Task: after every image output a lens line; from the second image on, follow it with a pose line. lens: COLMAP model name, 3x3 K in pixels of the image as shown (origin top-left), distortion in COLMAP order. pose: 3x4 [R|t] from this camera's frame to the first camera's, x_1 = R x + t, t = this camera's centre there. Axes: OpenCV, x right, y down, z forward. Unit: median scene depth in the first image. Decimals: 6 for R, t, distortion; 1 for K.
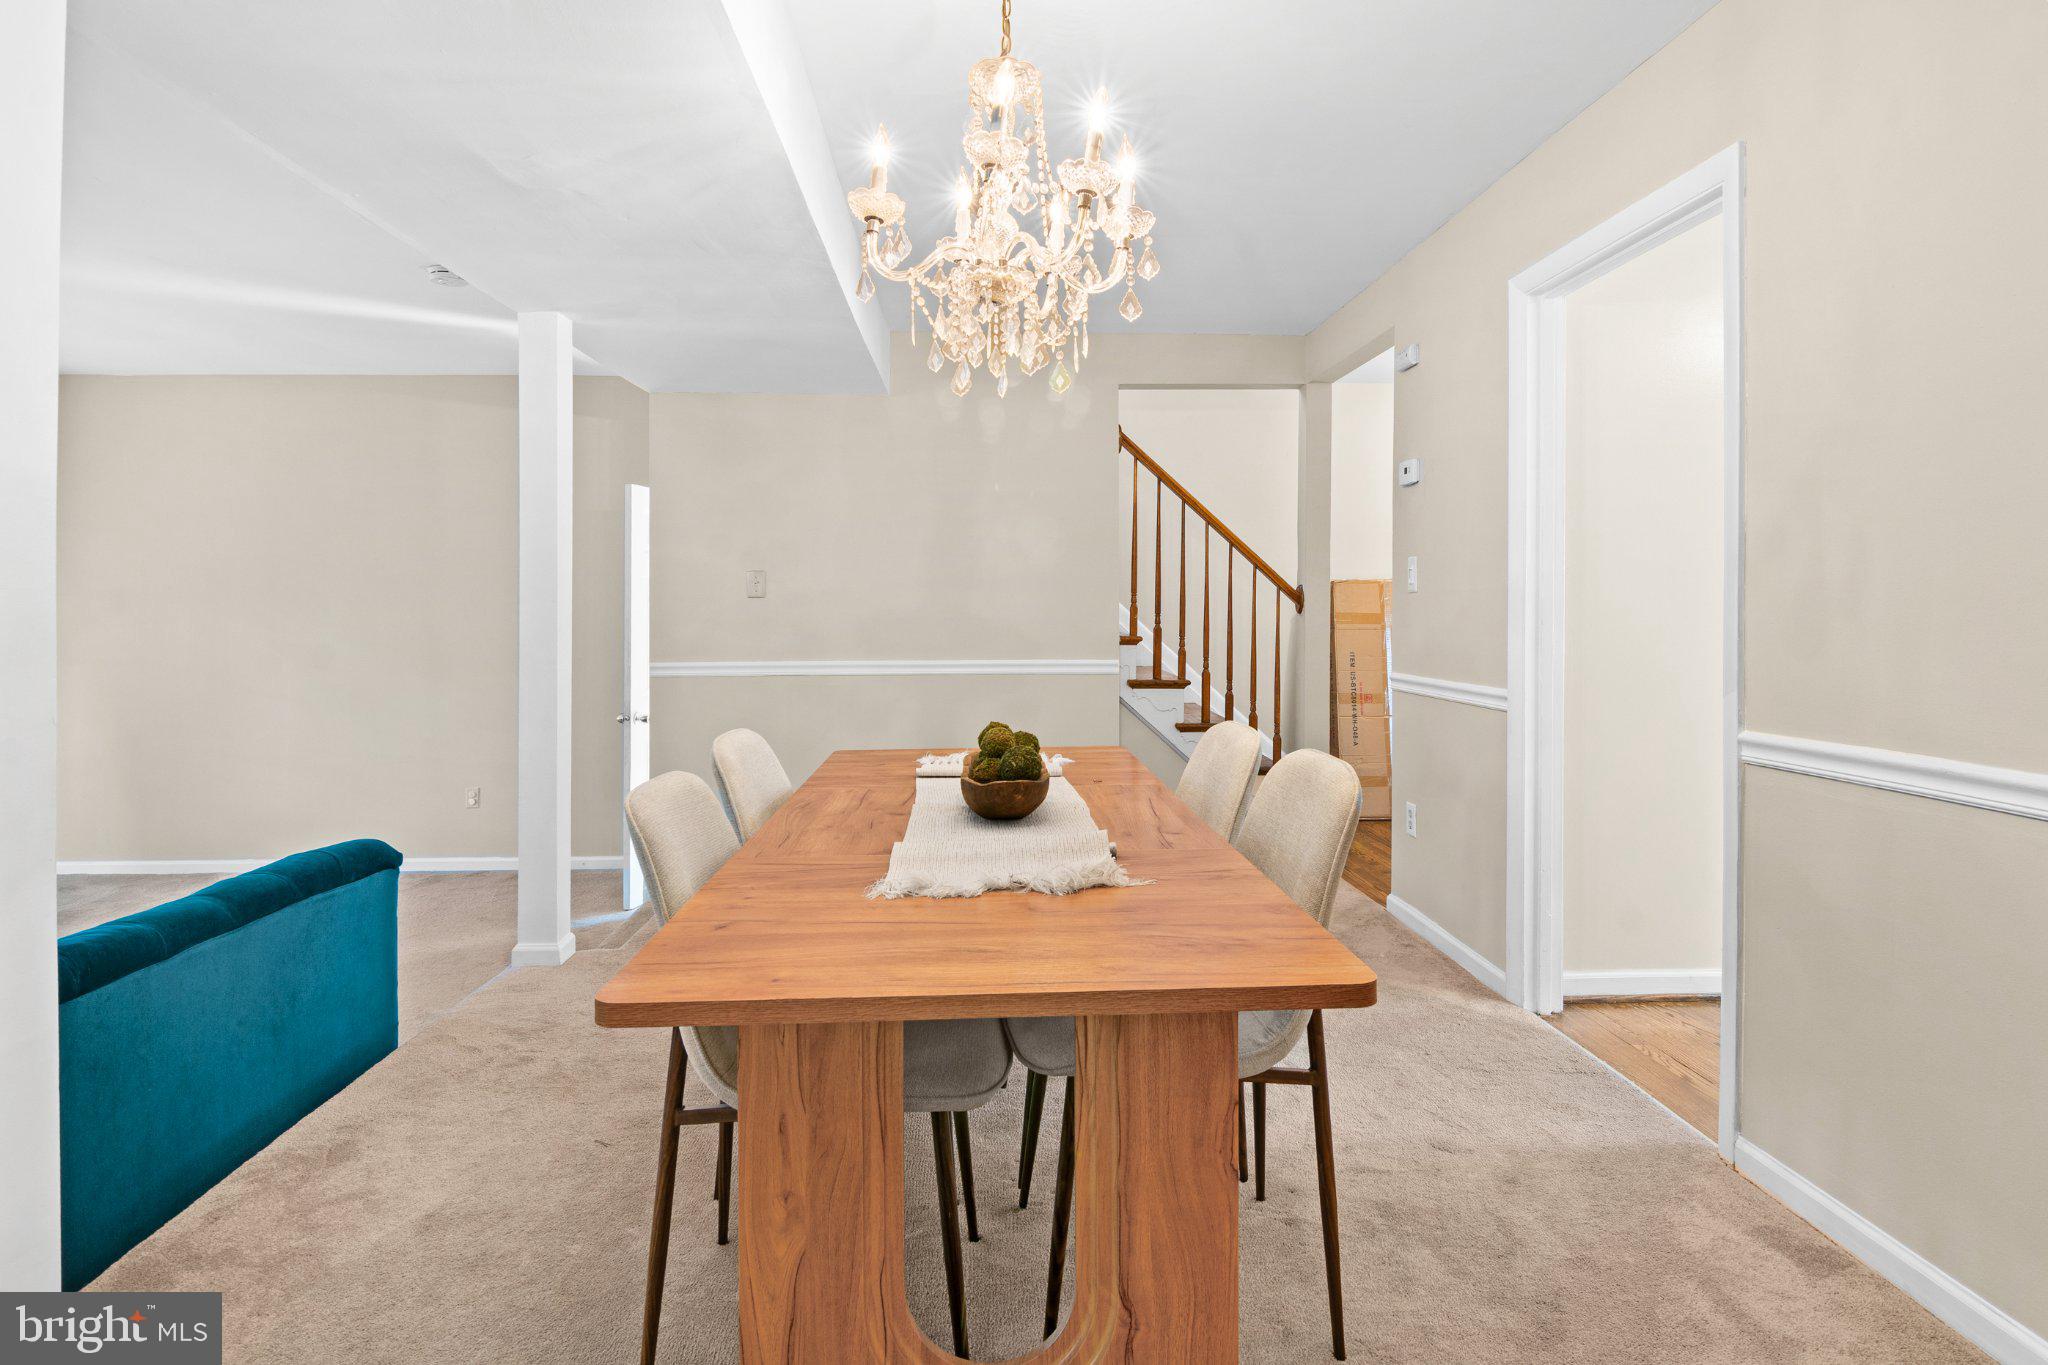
lens RADIAL K [[1022.3, 0, 1009.5], [0, 1022.3, 621.0], [0, 0, 1]] dist [-0.009731, -0.001240]
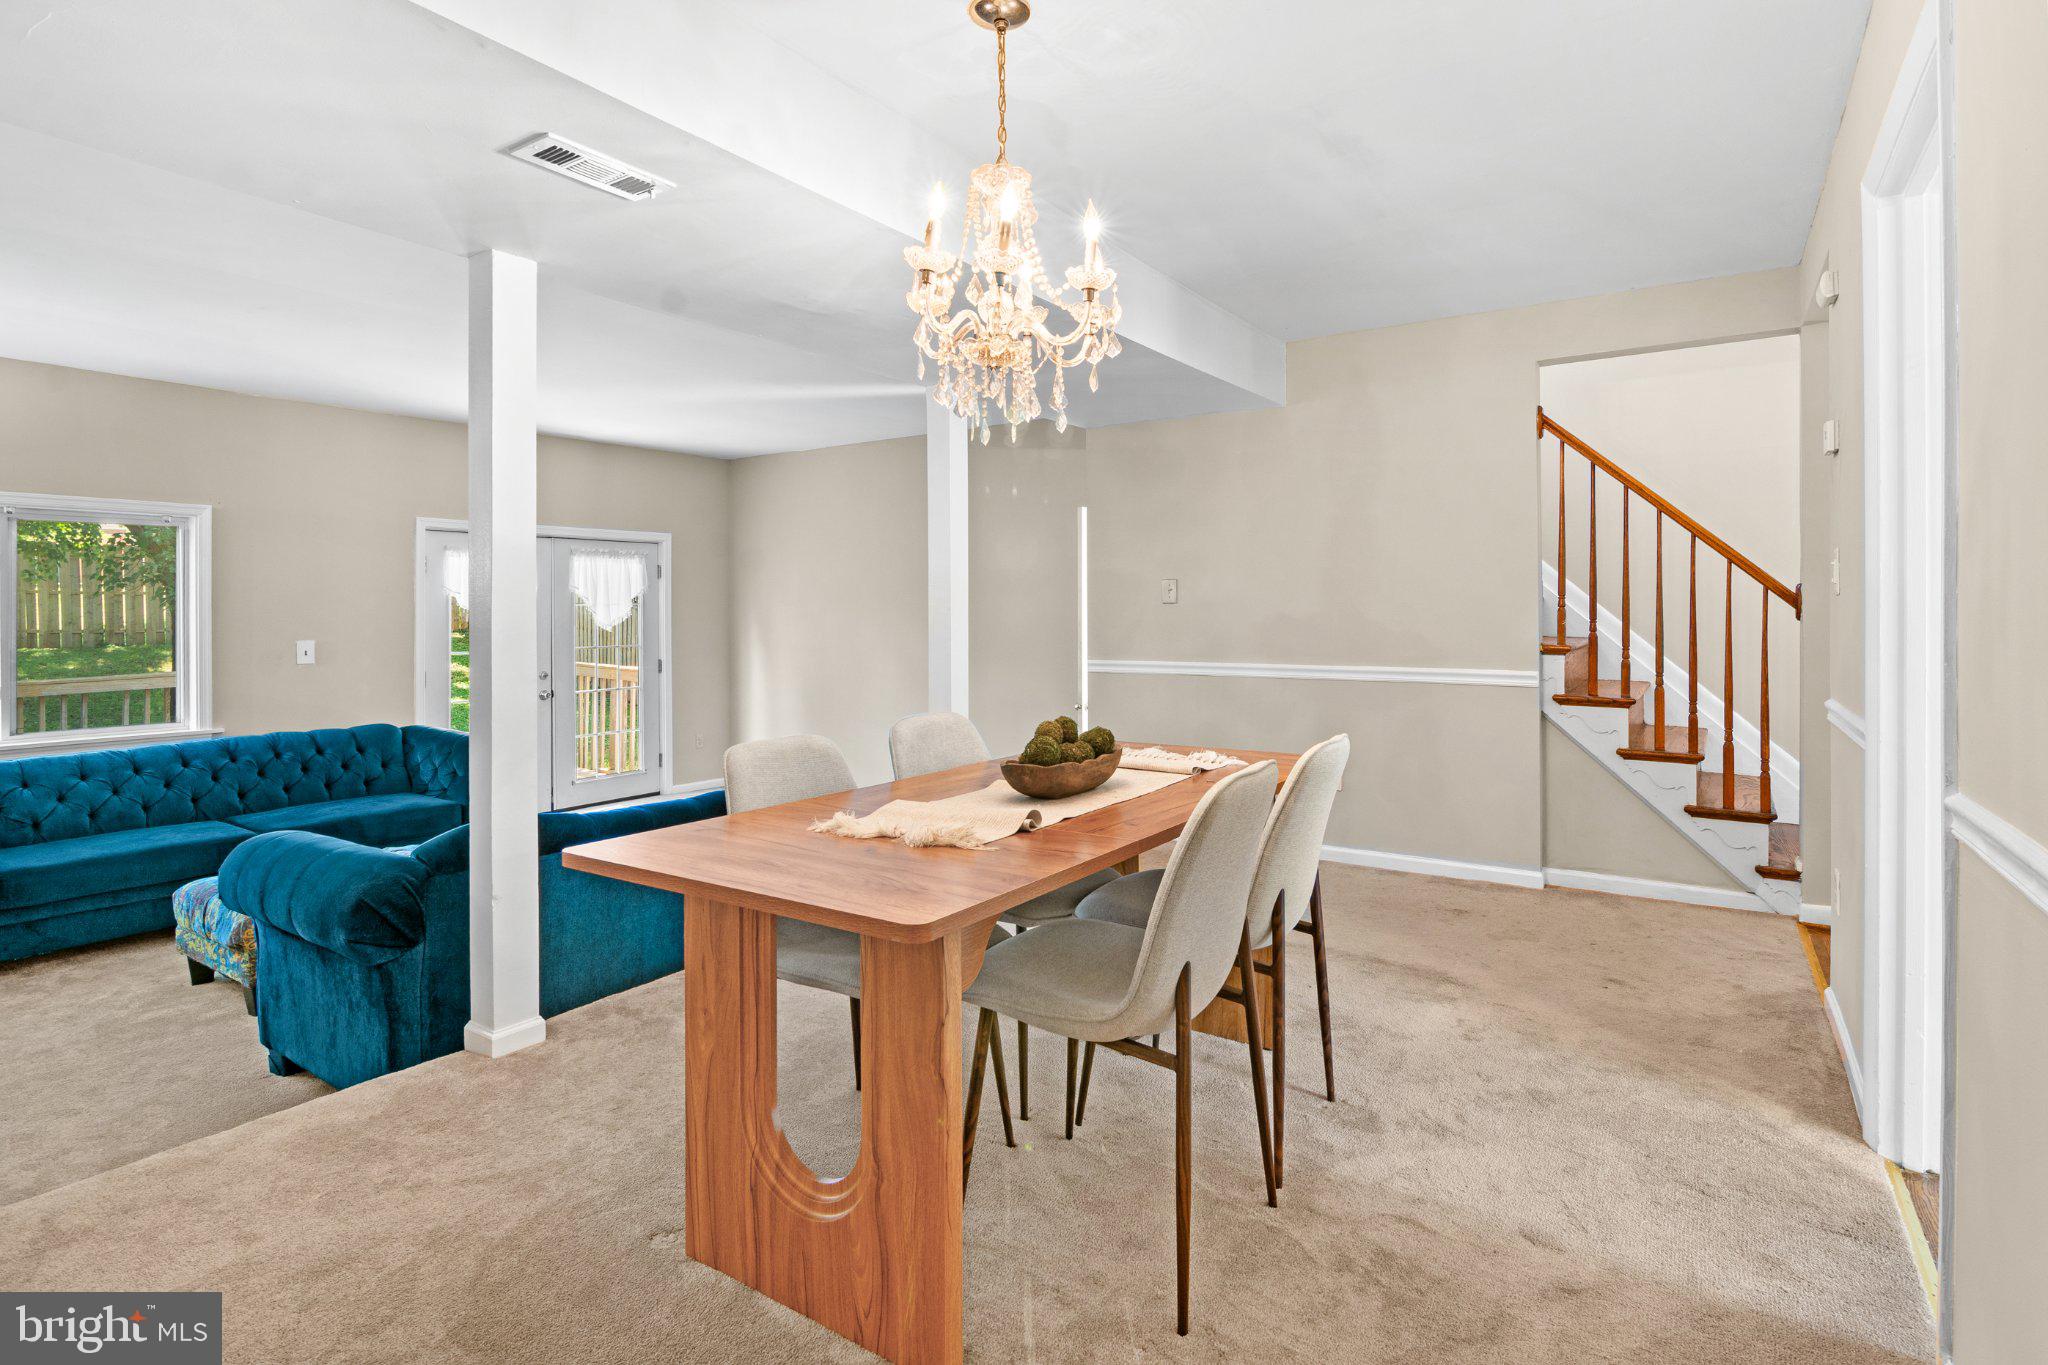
lens RADIAL K [[1022.3, 0, 1009.5], [0, 1022.3, 621.0], [0, 0, 1]] dist [-0.009731, -0.001240]
pose [[0.799994, 0.004986, -0.599987, 0.385659], [-0.004739, 0.999987, 0.001991, -0.007084], [0.599989, 0.001251, 0.800007, 0.022334]]
